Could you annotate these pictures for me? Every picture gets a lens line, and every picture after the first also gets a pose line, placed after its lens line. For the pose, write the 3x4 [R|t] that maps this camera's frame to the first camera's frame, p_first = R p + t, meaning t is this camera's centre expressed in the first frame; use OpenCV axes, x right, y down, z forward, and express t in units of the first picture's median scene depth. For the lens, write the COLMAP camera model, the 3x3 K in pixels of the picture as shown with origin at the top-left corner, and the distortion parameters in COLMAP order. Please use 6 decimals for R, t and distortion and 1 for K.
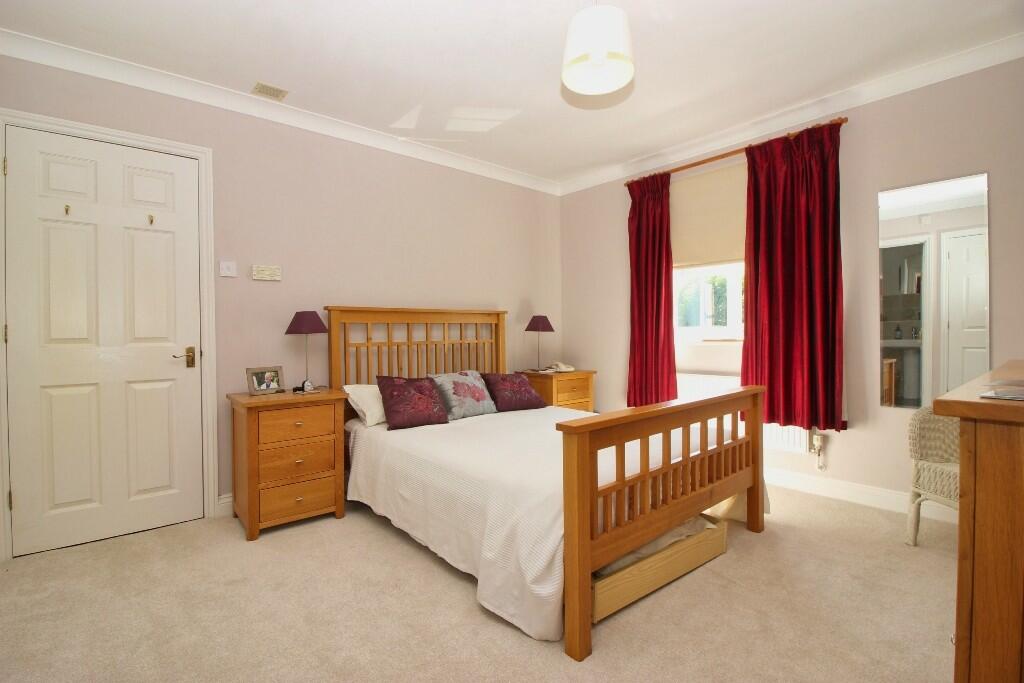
lens RADIAL K [[476.0, 0, 507.3], [0, 476.0, 338.5], [0, 0, 1]] dist [0.007059, -0.017190]
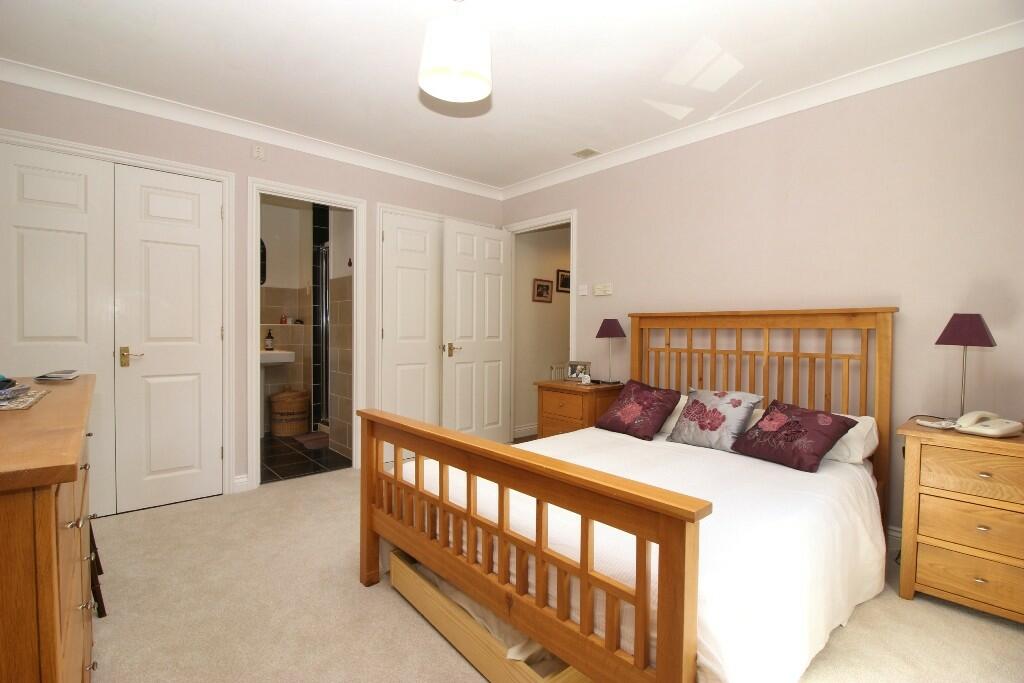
lens RADIAL K [[476.0, 0, 507.3], [0, 476.0, 338.5], [0, 0, 1]] dist [0.007059, -0.017190]
pose [[0.013994, 0.016938, -0.999759, 0.845978], [-0.033251, 0.999311, 0.016465, -0.019991], [0.999349, 0.033012, 0.014547, 0.792110]]
